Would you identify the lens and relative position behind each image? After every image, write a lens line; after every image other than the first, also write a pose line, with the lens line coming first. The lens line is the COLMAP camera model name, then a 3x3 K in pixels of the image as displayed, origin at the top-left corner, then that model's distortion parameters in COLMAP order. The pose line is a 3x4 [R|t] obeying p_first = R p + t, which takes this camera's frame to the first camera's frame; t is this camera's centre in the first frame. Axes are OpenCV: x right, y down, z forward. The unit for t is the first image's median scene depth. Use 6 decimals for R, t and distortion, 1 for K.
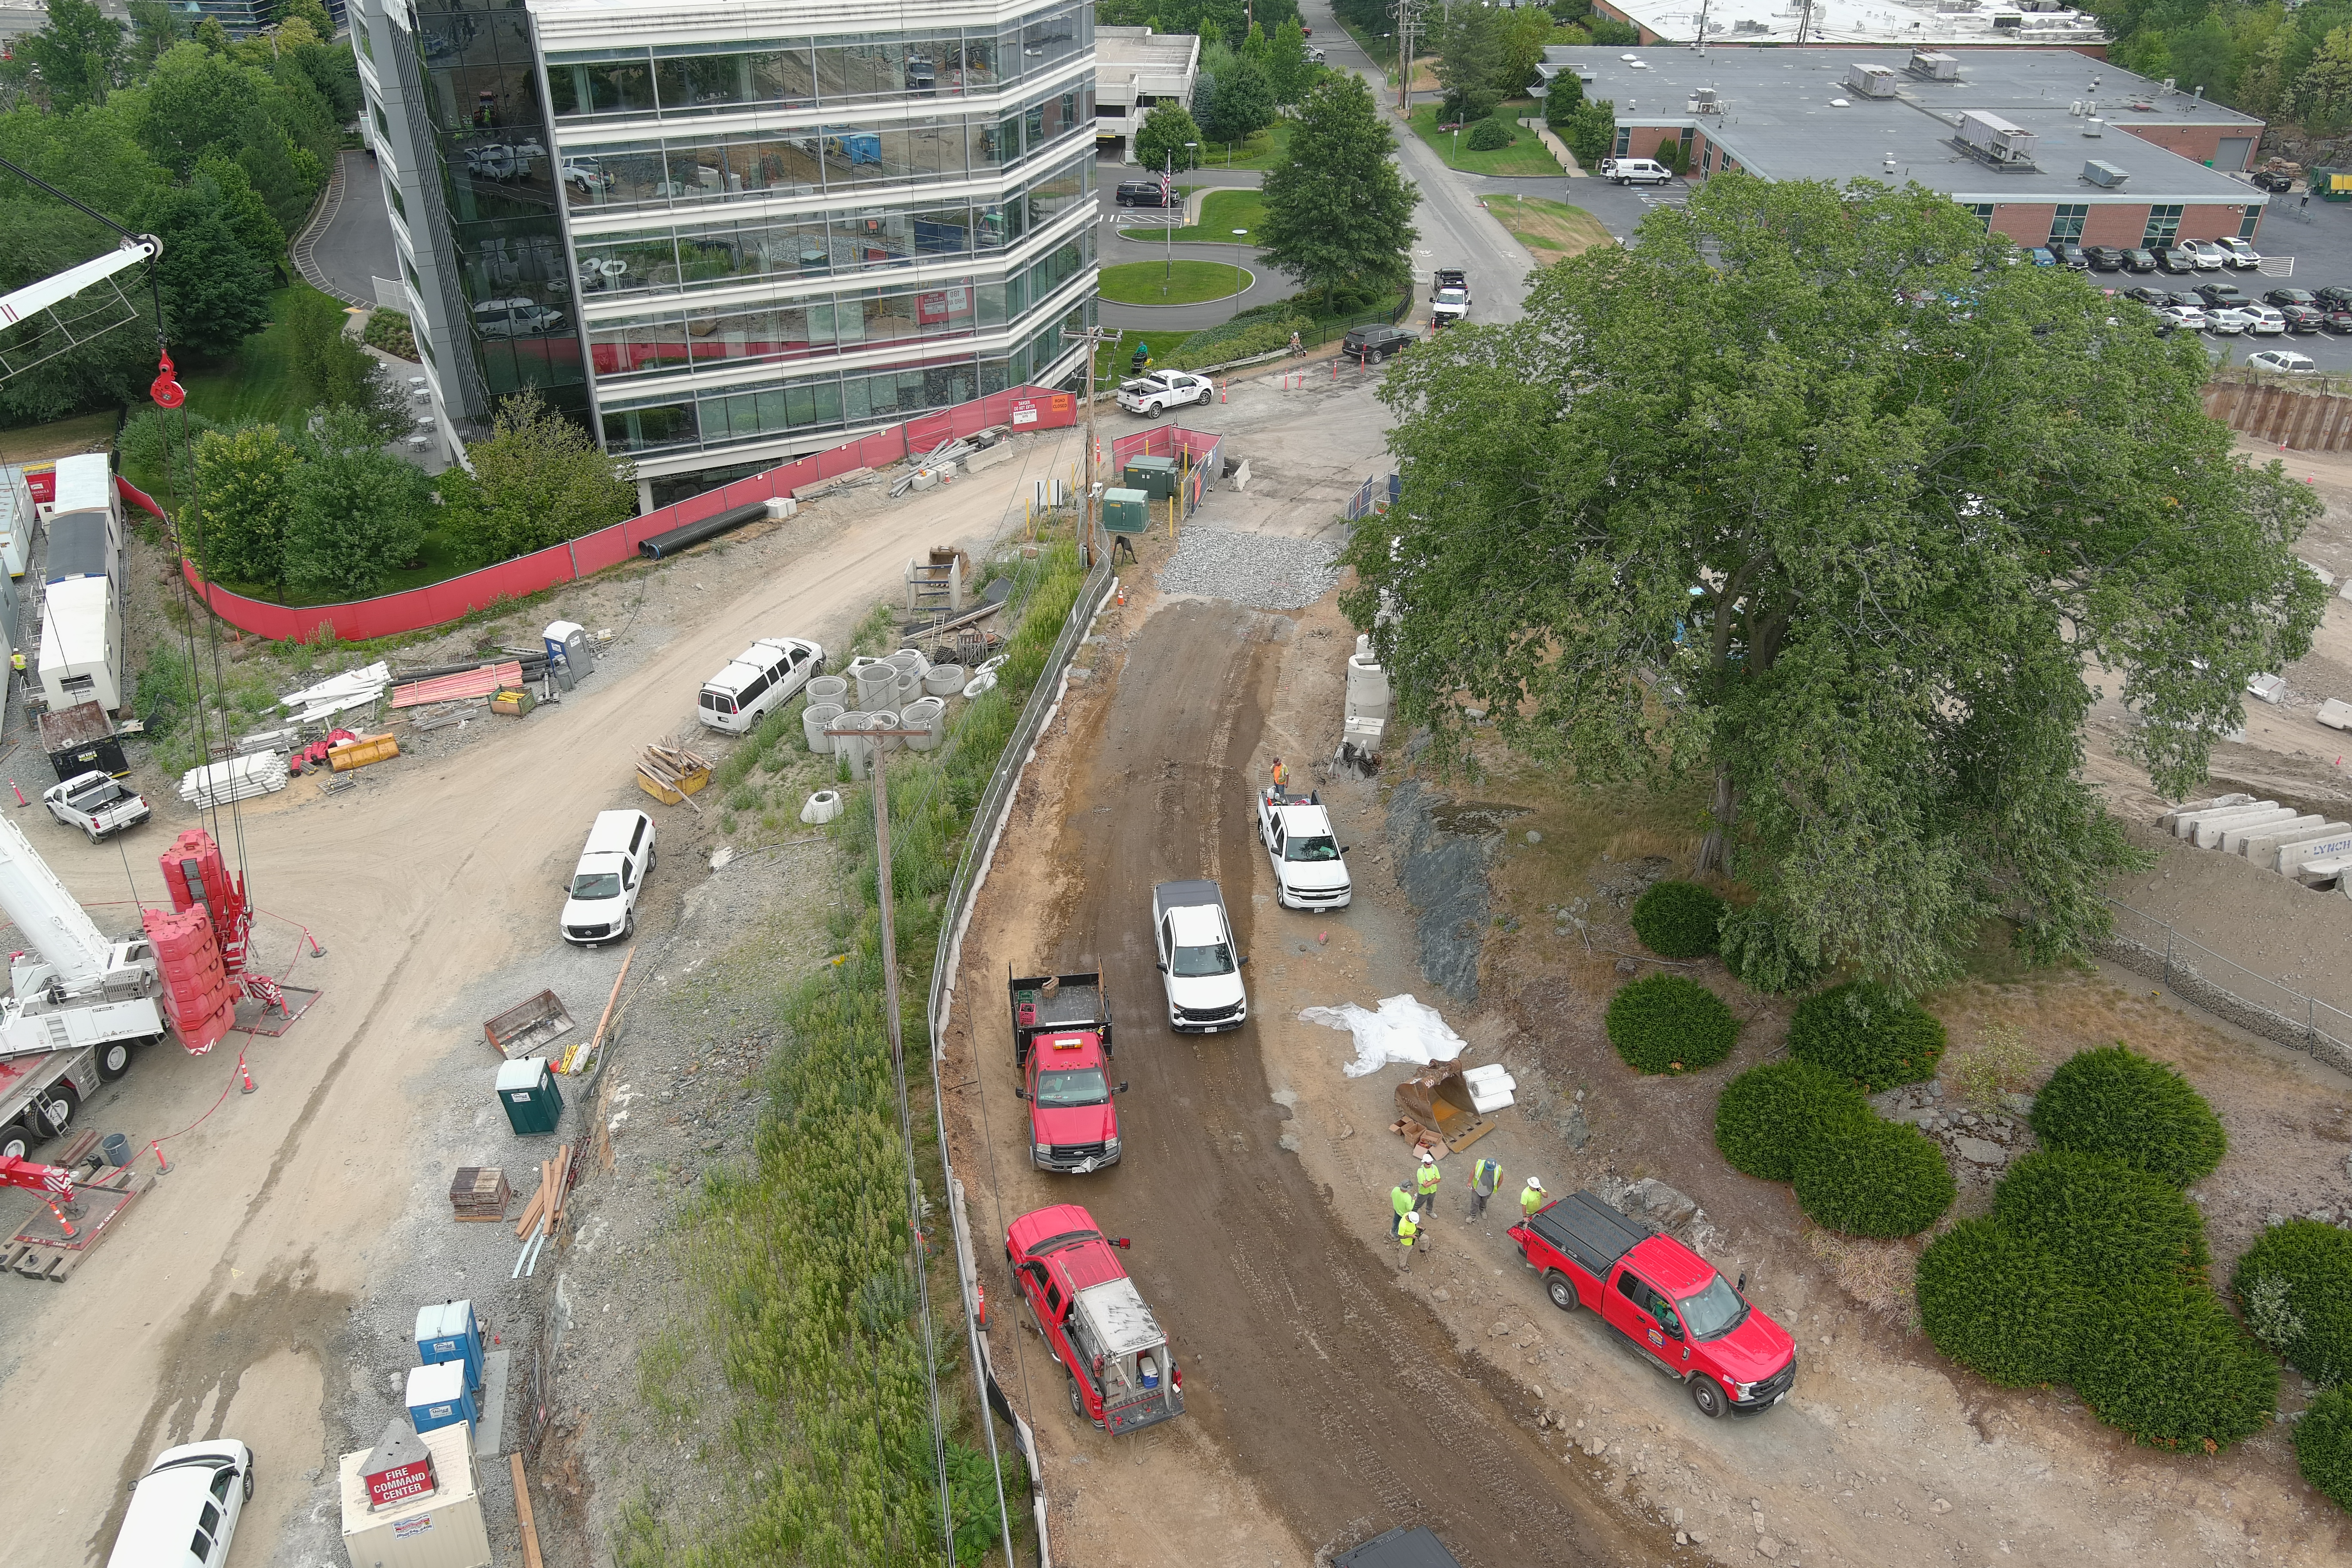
lens RADIAL K [[1811.6, 0, 1178.1], [0, 1811.6, 791.1], [0, 0, 1]] dist [0.022573, -0.006859]
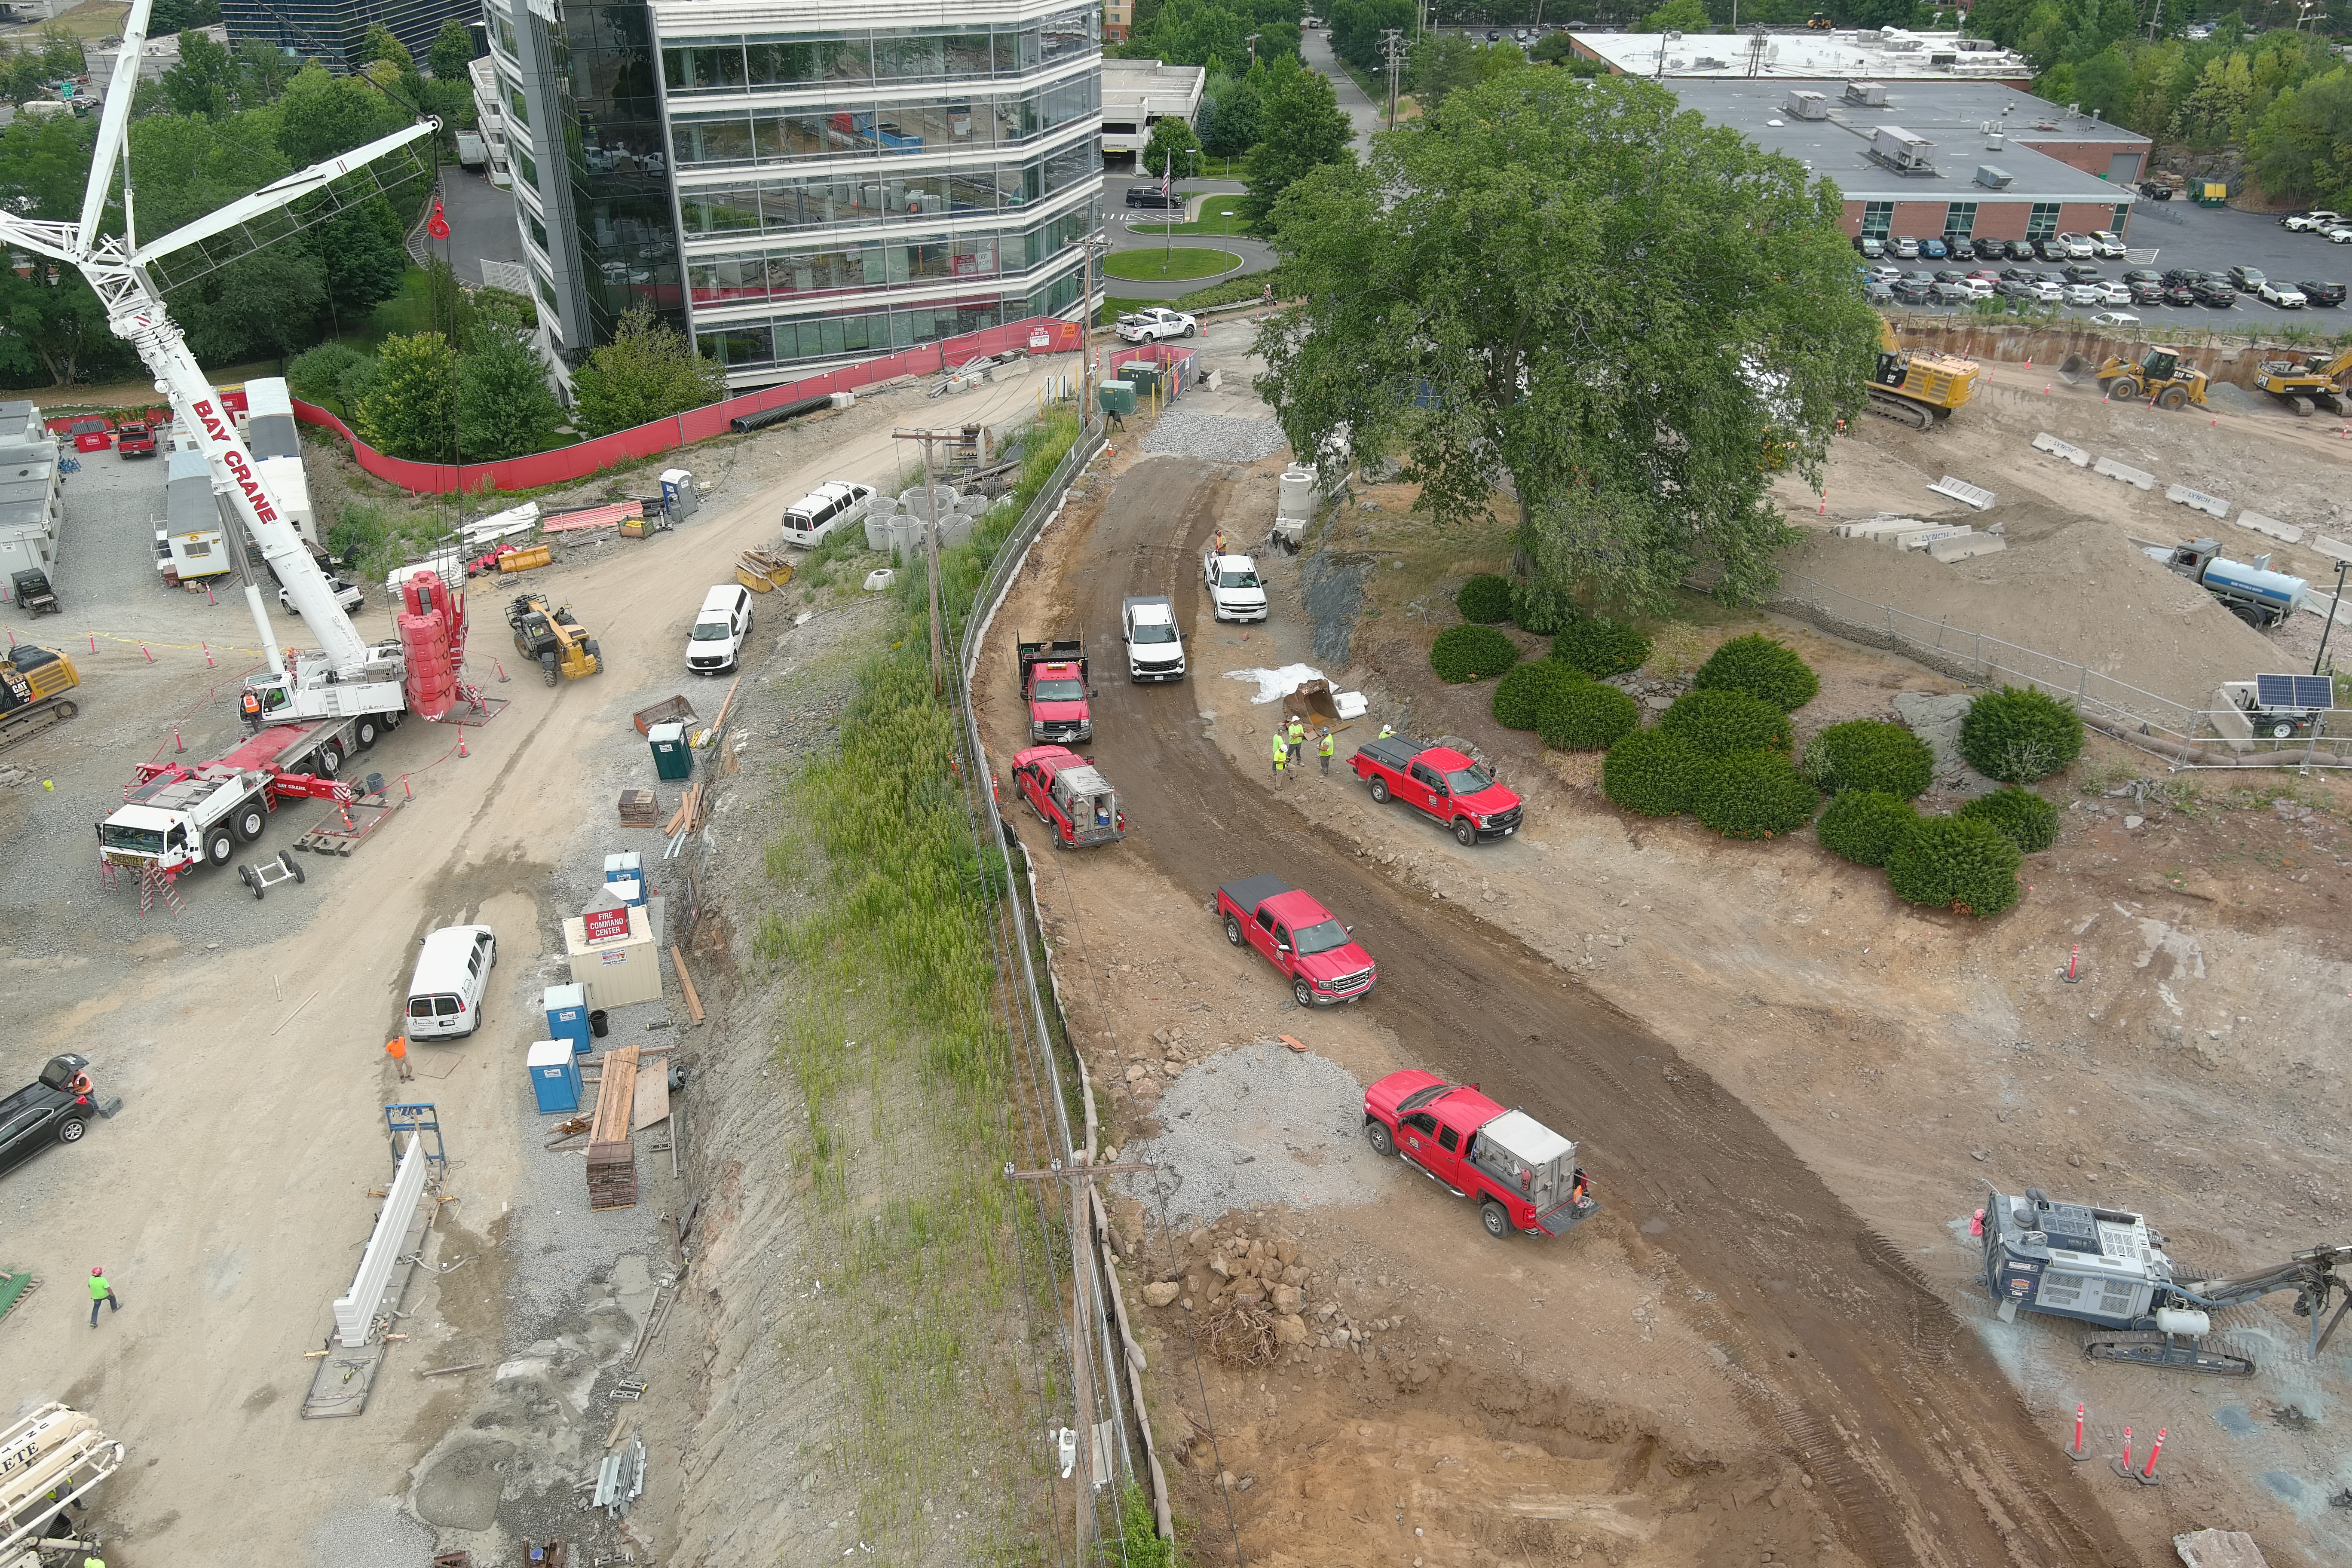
lens RADIAL K [[1800.1, 0, 1176.0], [0, 1800.1, 784.0], [0, 0, 1]] dist [0.036378, -0.039549]
pose [[0.999894, 0.005671, -0.013428, 0.037872], [-0.006107, 0.999448, -0.032654, 0.194946], [0.013235, 0.032732, 0.999377, -0.302693]]
